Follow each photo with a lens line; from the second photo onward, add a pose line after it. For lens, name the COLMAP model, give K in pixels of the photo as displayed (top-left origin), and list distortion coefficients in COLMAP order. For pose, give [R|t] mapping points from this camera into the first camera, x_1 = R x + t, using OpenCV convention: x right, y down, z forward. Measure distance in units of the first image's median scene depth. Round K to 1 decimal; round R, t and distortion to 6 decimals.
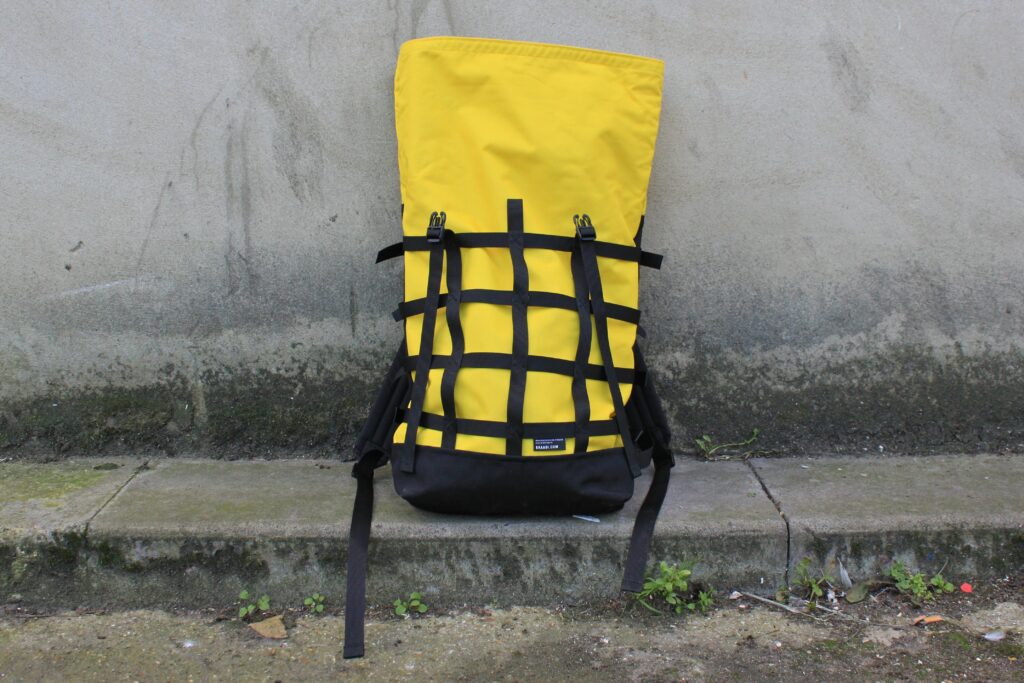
lens RADIAL K [[1366.6, 0, 512.1], [0, 1366.6, 430.2], [0, 0, 1]] dist [-0.112812, 0.081371]
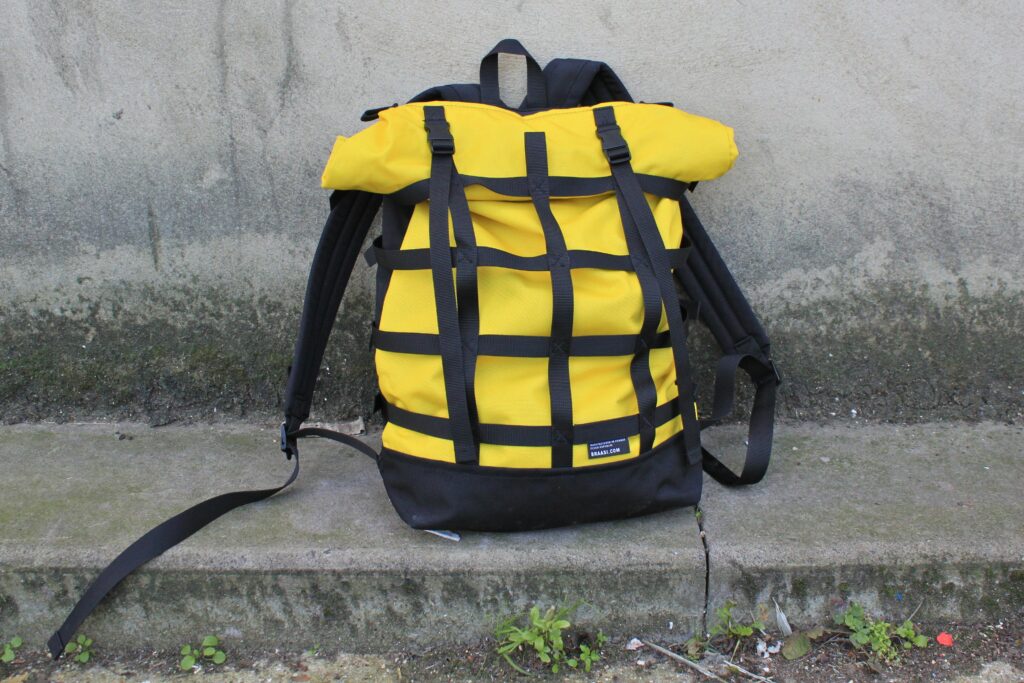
lens RADIAL K [[1366.6, 0, 512.1], [0, 1366.6, 430.2], [0, 0, 1]] dist [-0.112812, 0.081371]
pose [[0.999679, 0.012824, -0.021831, 0.101968], [-0.009012, 0.985995, 0.166530, -0.110305], [0.023661, -0.166280, 0.985795, 0.251593]]
